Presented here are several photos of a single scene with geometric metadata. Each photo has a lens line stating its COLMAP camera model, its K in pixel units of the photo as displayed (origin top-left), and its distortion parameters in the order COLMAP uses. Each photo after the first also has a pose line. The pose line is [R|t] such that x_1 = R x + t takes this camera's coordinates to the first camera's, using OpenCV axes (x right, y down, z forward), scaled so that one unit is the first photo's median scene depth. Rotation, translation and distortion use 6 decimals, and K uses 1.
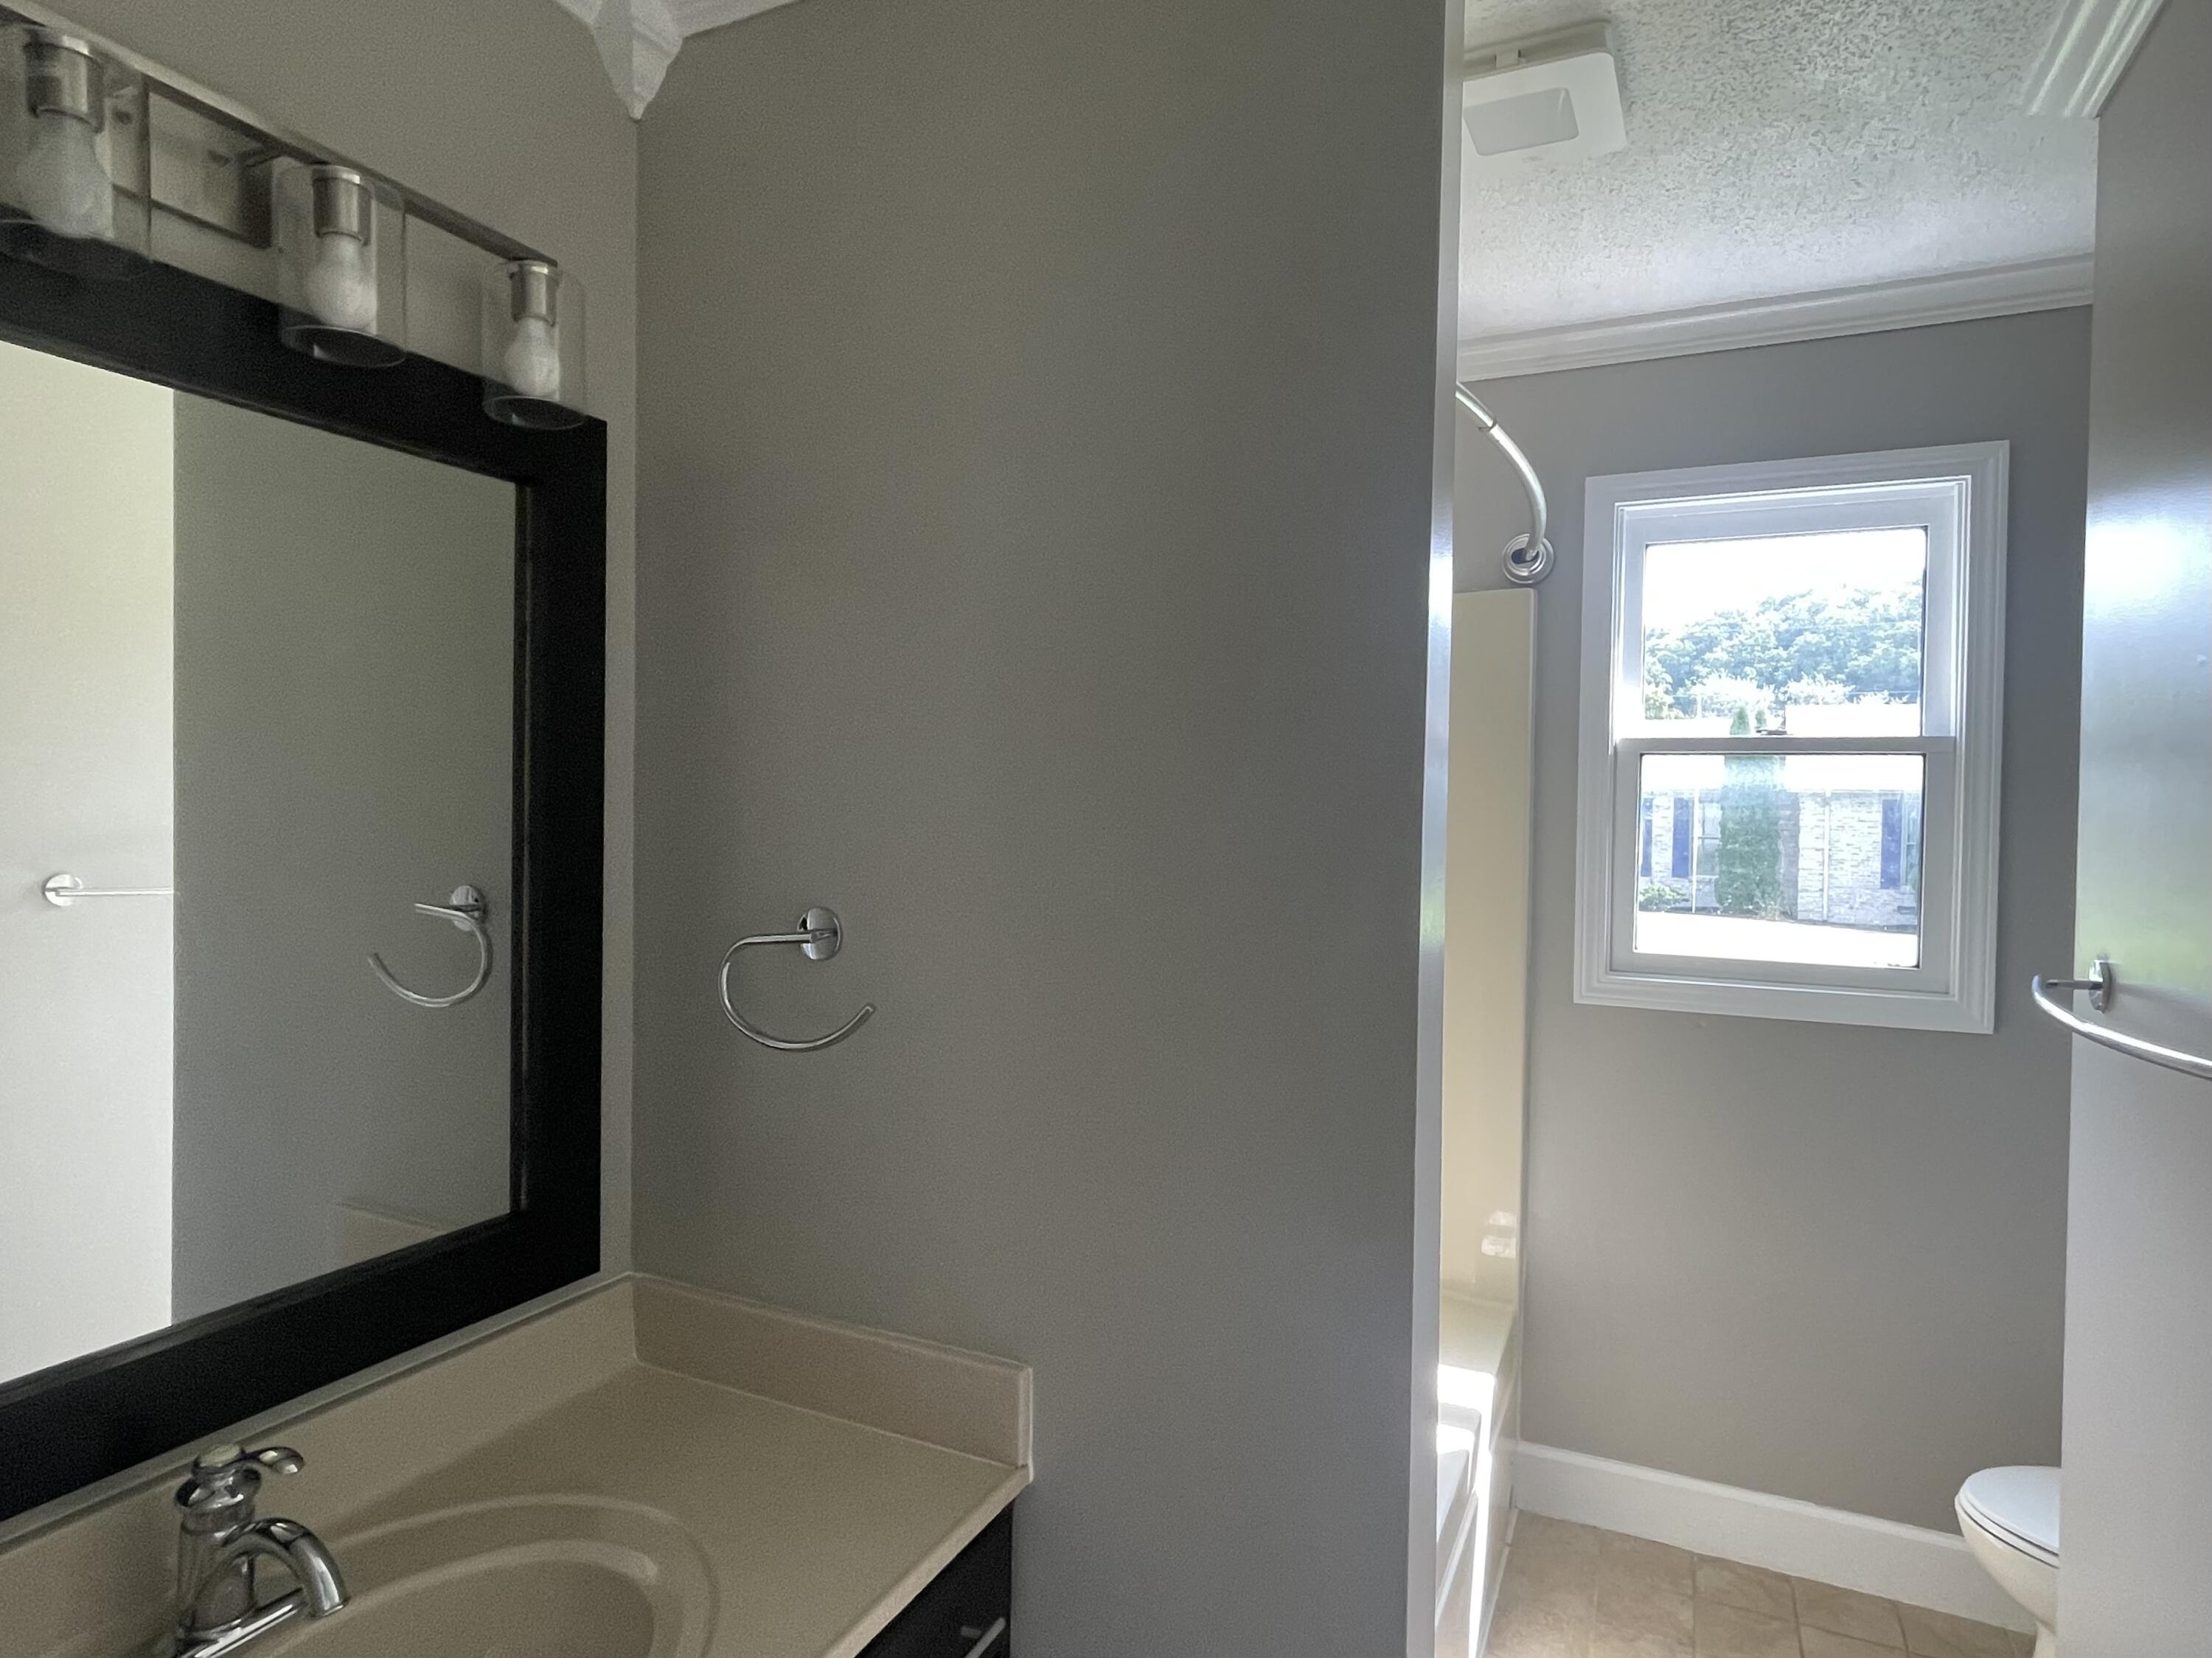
lens RADIAL K [[1233.8, 0, 1106.0], [0, 1233.8, 829.0], [0, 0, 1]] dist [-0.004464, 0.001488]
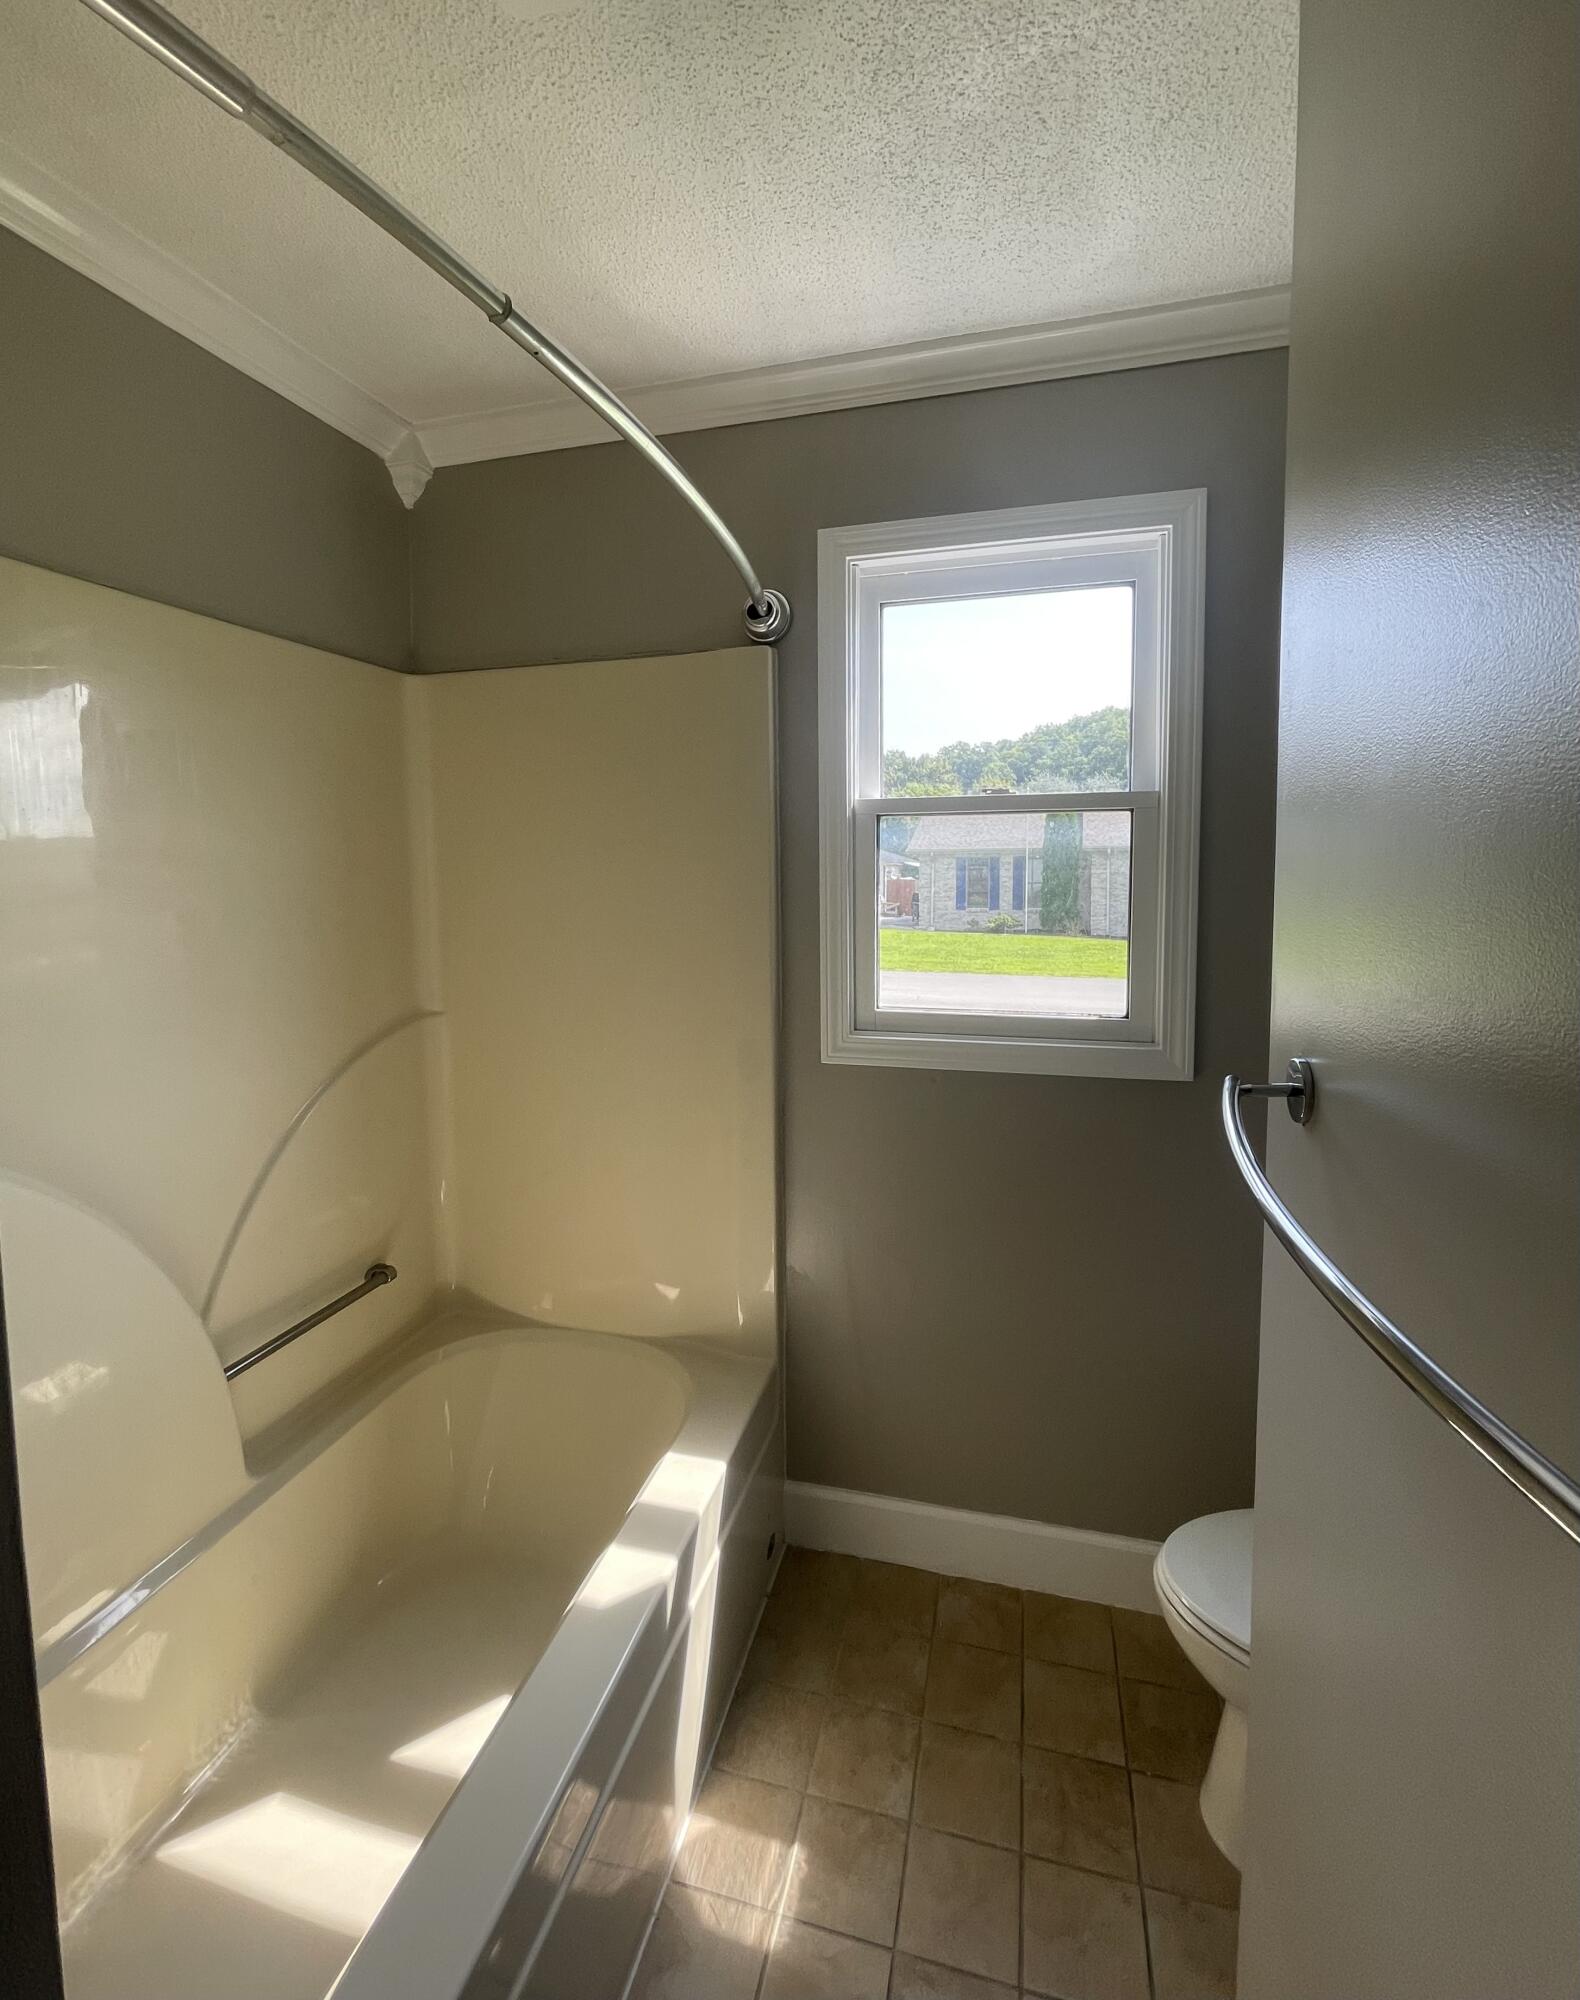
lens RADIAL K [[871.1, 0, 798.0], [0, 871.1, 935.0], [0, 0, 1]] dist [0.003076, -0.000019]
pose [[0.982618, -0.037649, 0.181779, 0.240623], [0.027182, 0.997844, 0.059736, -0.007413], [-0.183636, -0.053757, 0.981523, 0.314989]]
